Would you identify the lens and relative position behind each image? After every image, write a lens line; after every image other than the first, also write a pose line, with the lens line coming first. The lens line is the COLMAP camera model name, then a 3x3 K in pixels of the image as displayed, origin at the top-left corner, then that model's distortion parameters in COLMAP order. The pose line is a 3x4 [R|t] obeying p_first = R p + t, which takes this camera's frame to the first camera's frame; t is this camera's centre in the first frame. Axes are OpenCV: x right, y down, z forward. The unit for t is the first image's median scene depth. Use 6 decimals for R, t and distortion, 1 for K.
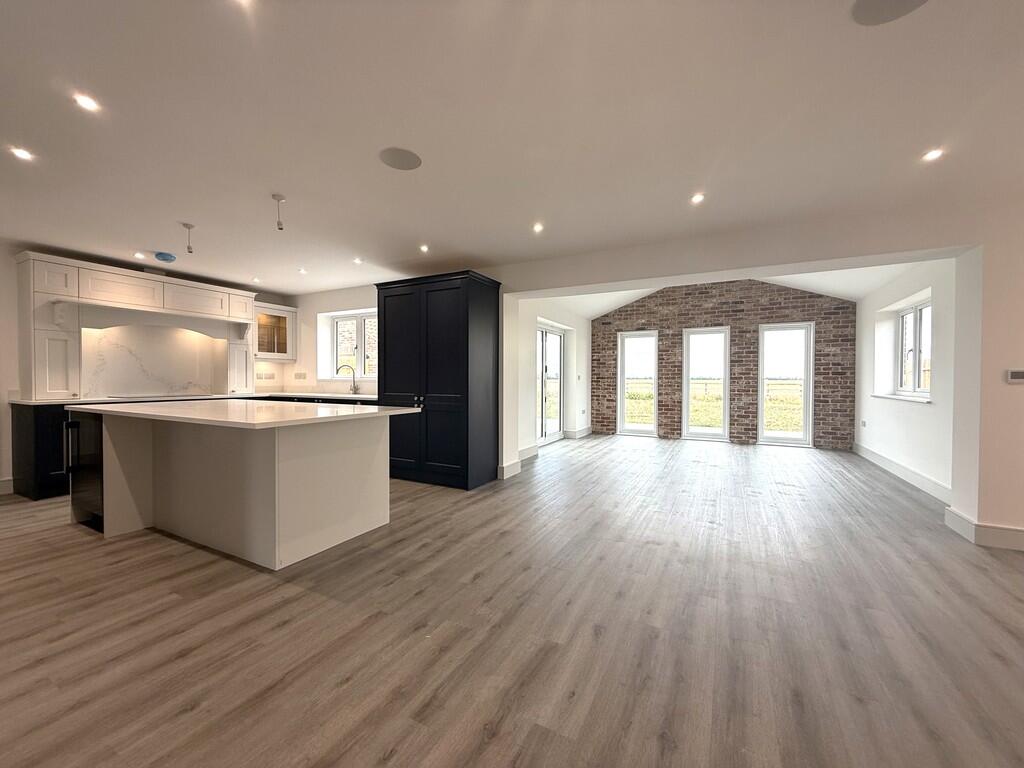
lens RADIAL K [[423.0, 0, 522.2], [0, 423.0, 383.6], [0, 0, 1]] dist [0.000698, -0.000673]
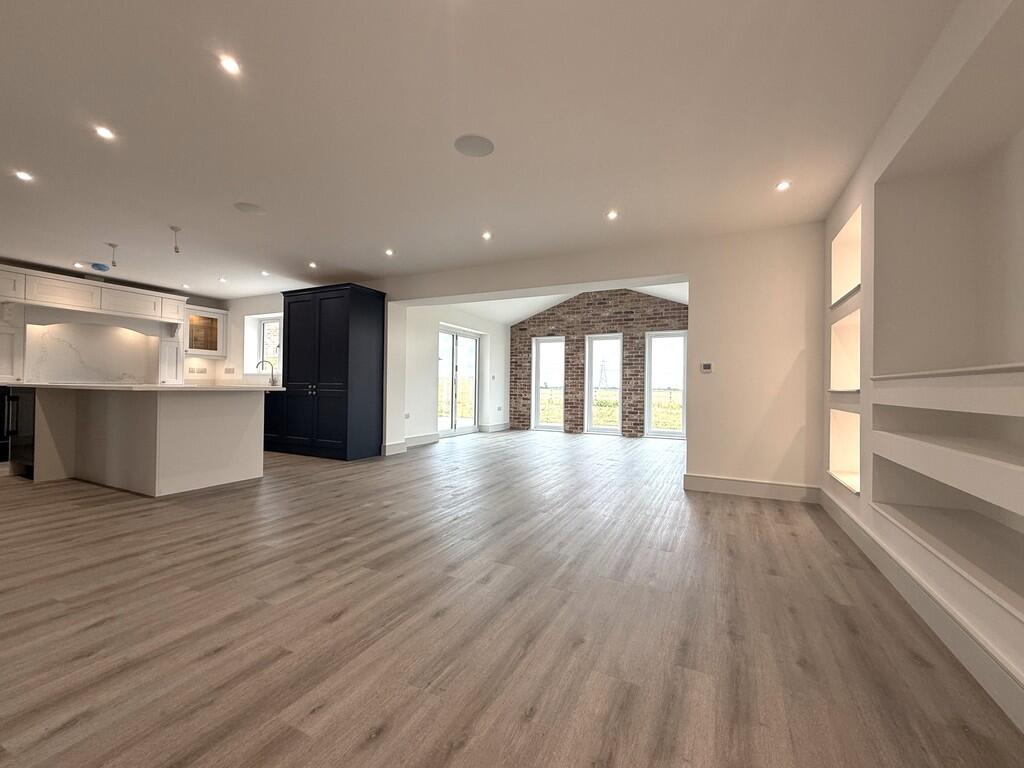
lens RADIAL K [[423.0, 0, 511.1], [0, 423.0, 382.0], [0, 0, 1]] dist [0.000698, -0.000673]
pose [[0.999370, 0.010796, 0.033817, 0.157184], [-0.010094, 0.999732, -0.020844, 0.023109], [-0.034033, 0.020490, 0.999211, -0.130381]]
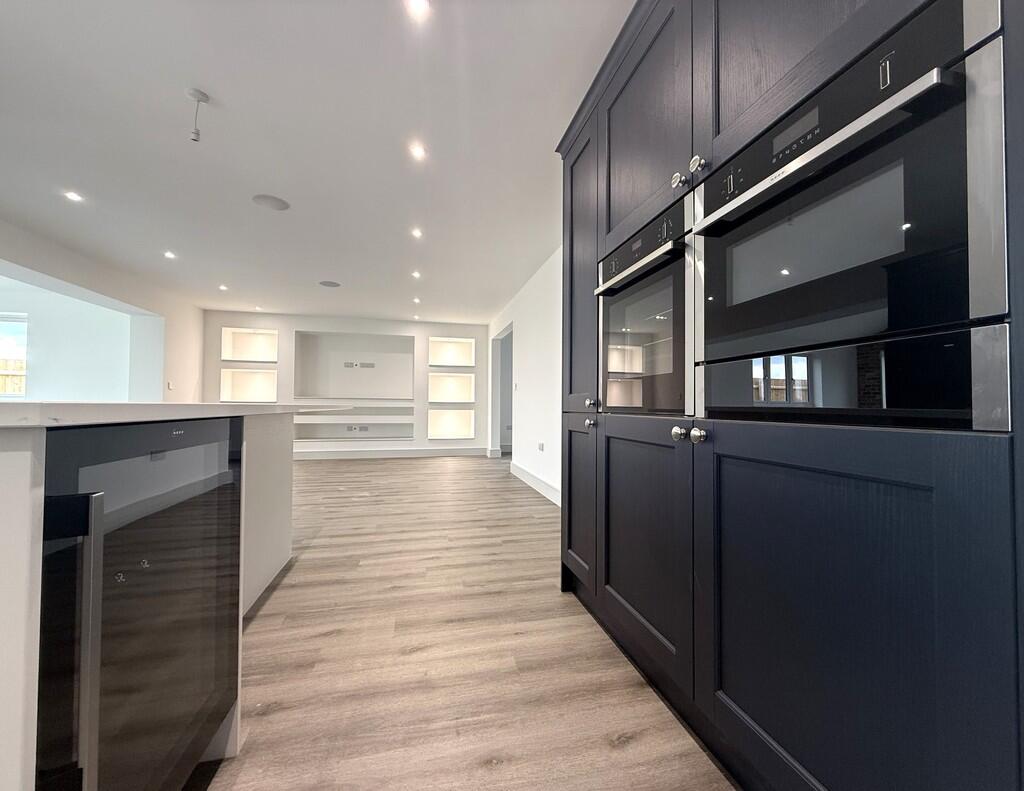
lens RADIAL K [[424.5, 0, 532.7], [0, 424.5, 396.6], [0, 0, 1]] dist [0.000468, 0.000746]
pose [[-0.685462, 0.009150, 0.728051, -0.616871], [-0.002583, 0.999884, -0.014997, 0.022085], [-0.728104, -0.012160, -0.685359, 0.454151]]
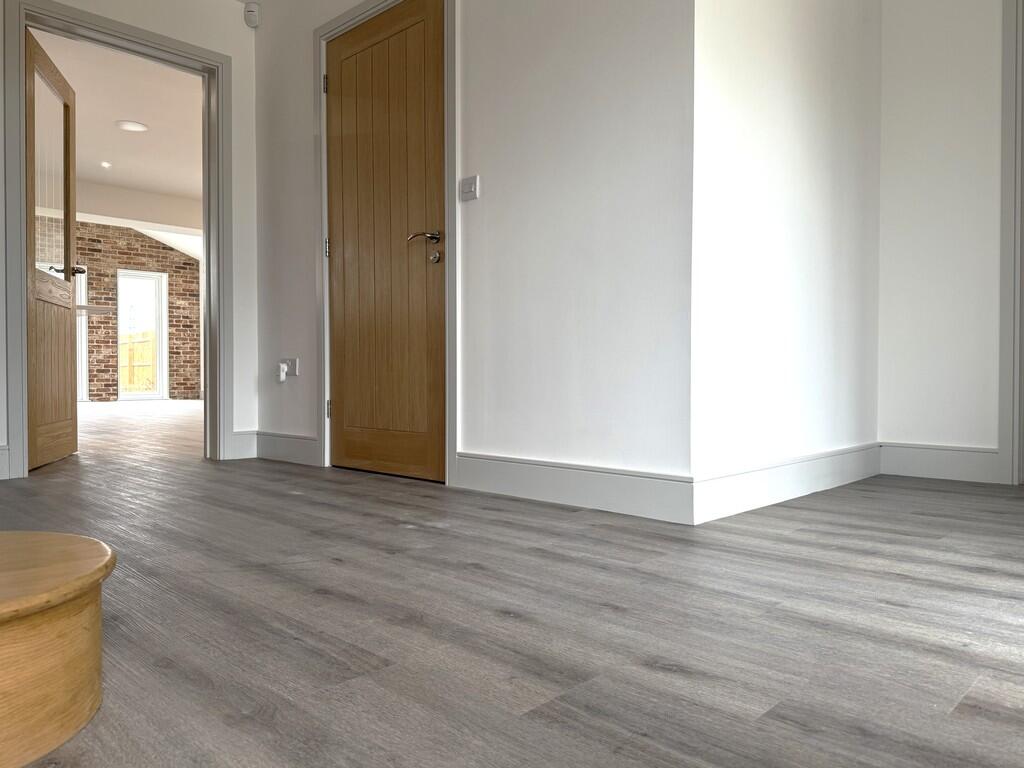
lens RADIAL K [[788.1, 0, 516.1], [0, 788.1, 386.3], [0, 0, 1]] dist [0.004532, -0.002579]
pose [[0.267896, -0.021866, 0.963200, -0.853379], [0.011123, 0.999746, 0.019602, 0.088994], [-0.963384, 0.005463, 0.268071, -0.283662]]
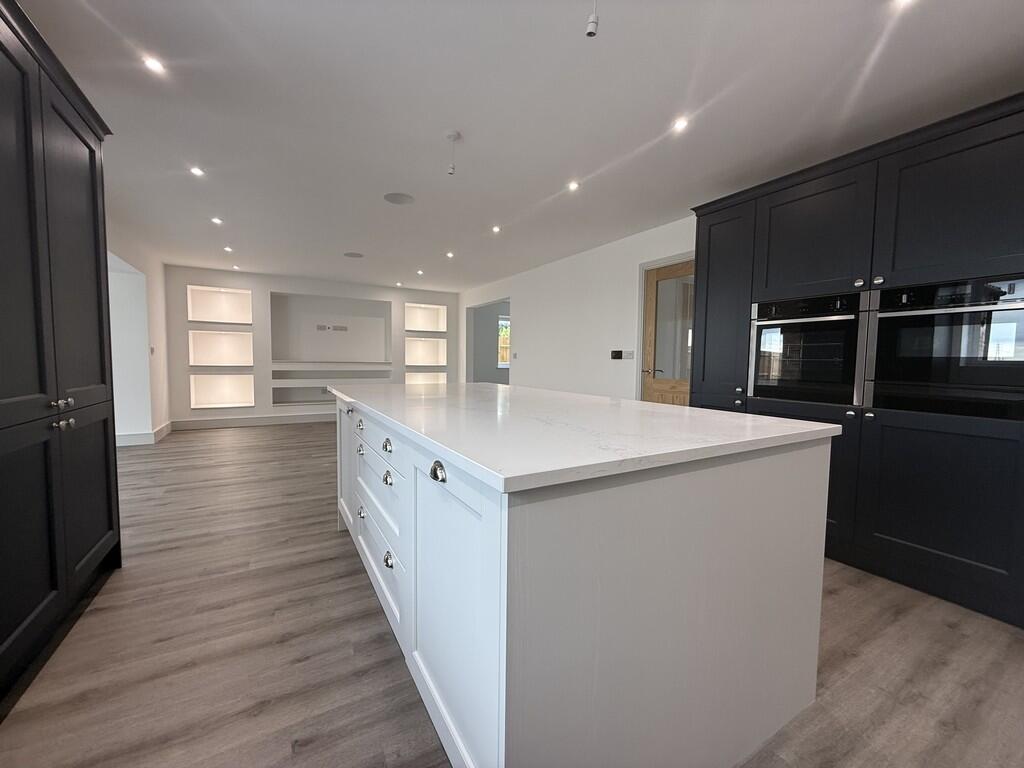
lens RADIAL K [[423.0, 0, 513.5], [0, 423.0, 382.0], [0, 0, 1]] dist [0.000698, -0.000673]
pose [[-0.856748, -0.042174, 0.514008, -0.479792], [-0.013376, 0.998133, 0.059602, -0.006397], [-0.515562, 0.044189, -0.855712, 0.710400]]
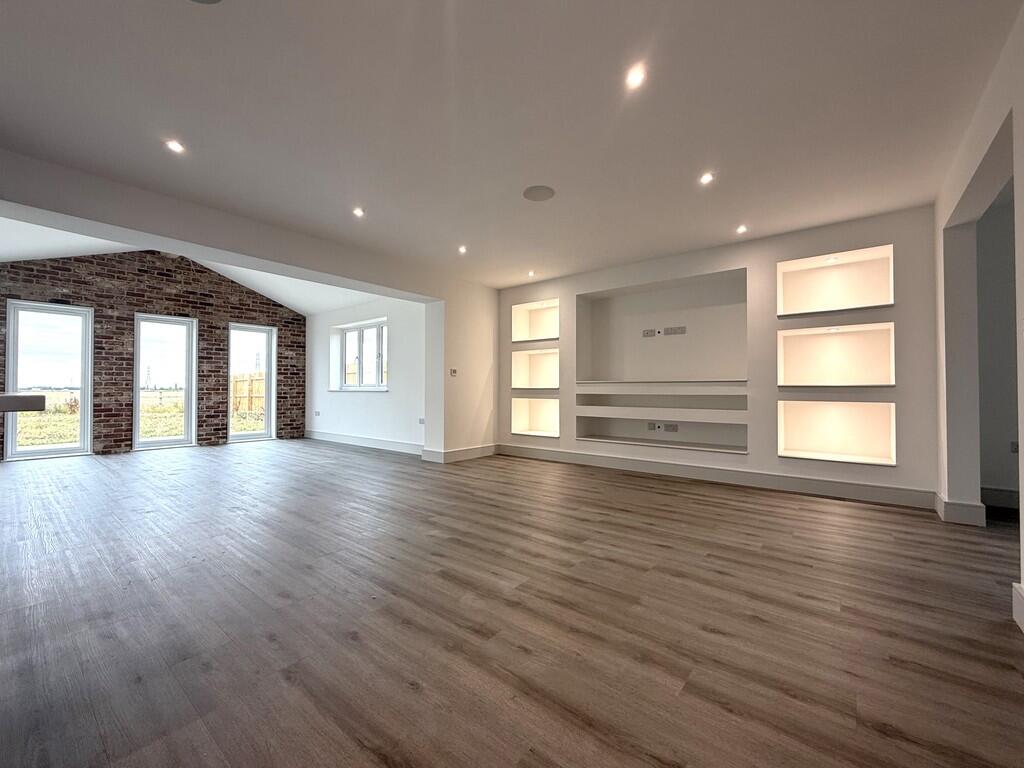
lens RADIAL K [[423.0, 0, 507.6], [0, 423.0, 385.3], [0, 0, 1]] dist [0.000698, -0.000673]
pose [[0.190939, 0.006762, 0.981579, -0.291018], [0.007054, 0.999941, -0.008261, 0.021224], [-0.981577, 0.008502, 0.190880, 0.166977]]
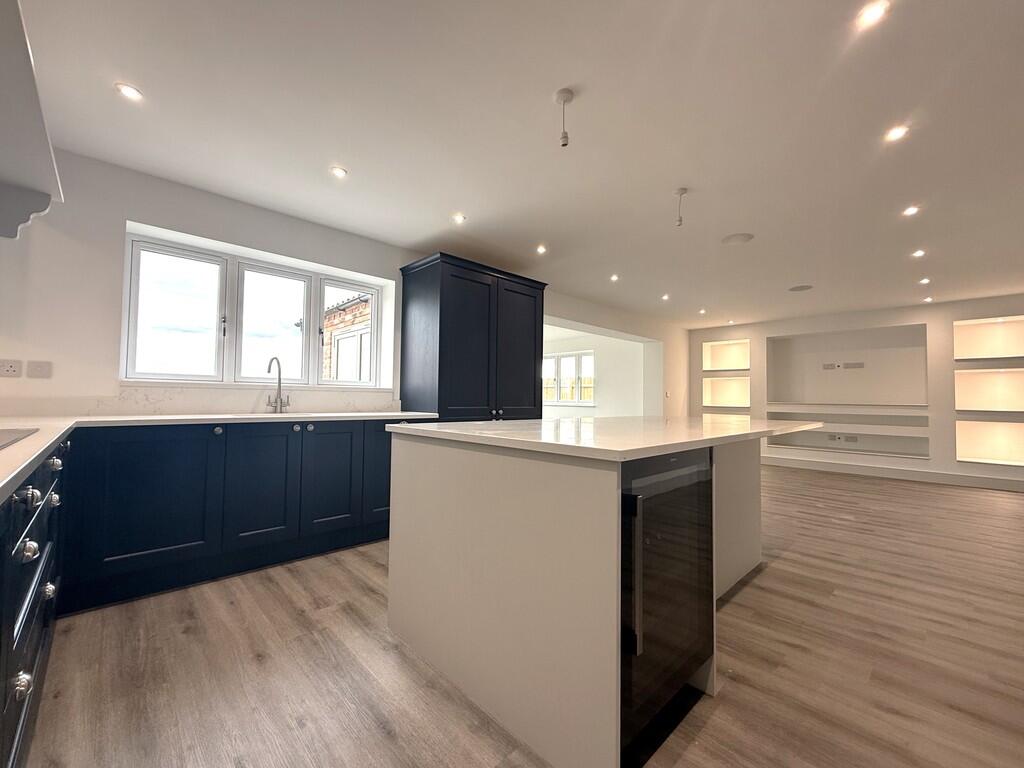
lens RADIAL K [[423.0, 0, 501.1], [0, 423.0, 383.4], [0, 0, 1]] dist [0.000698, -0.000673]
pose [[0.320682, 0.034614, 0.946554, -0.667914], [-0.006036, 0.999386, -0.034502, 0.003463], [-0.947168, 0.005351, 0.320694, 0.456802]]
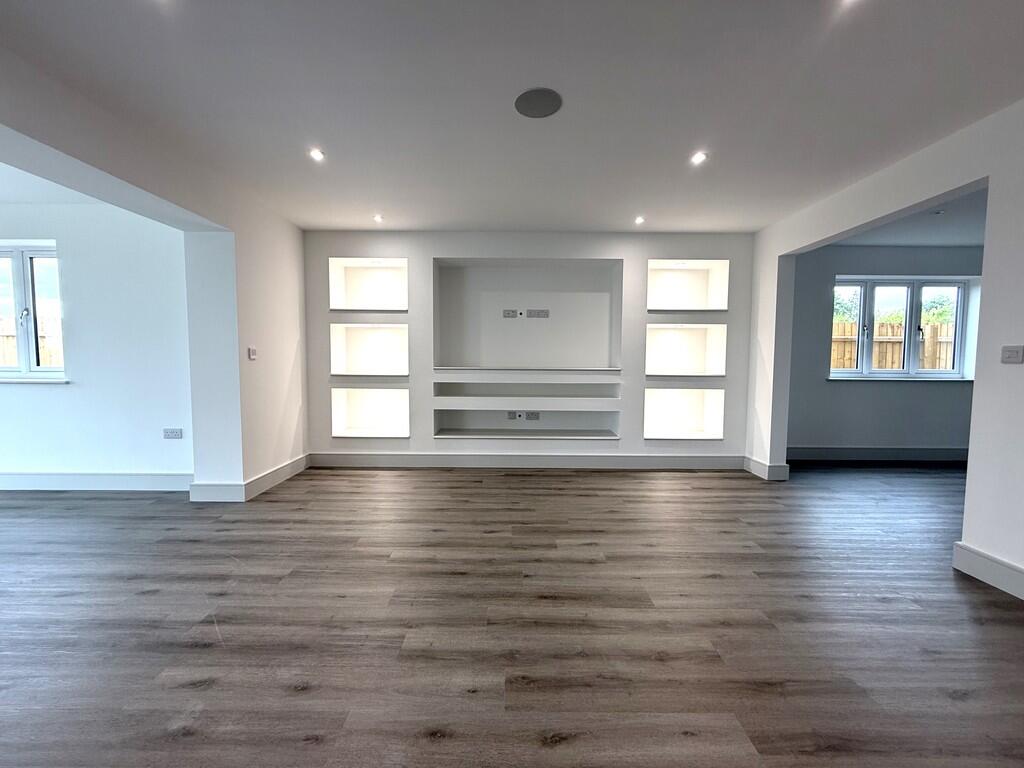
lens RADIAL K [[423.0, 0, 511.6], [0, 423.0, 380.2], [0, 0, 1]] dist [0.000698, -0.000673]
pose [[-0.477099, -0.053313, 0.877231, -0.118004], [-0.001182, 0.998196, 0.060022, -0.007945], [-0.878849, 0.027600, -0.476301, 0.375167]]
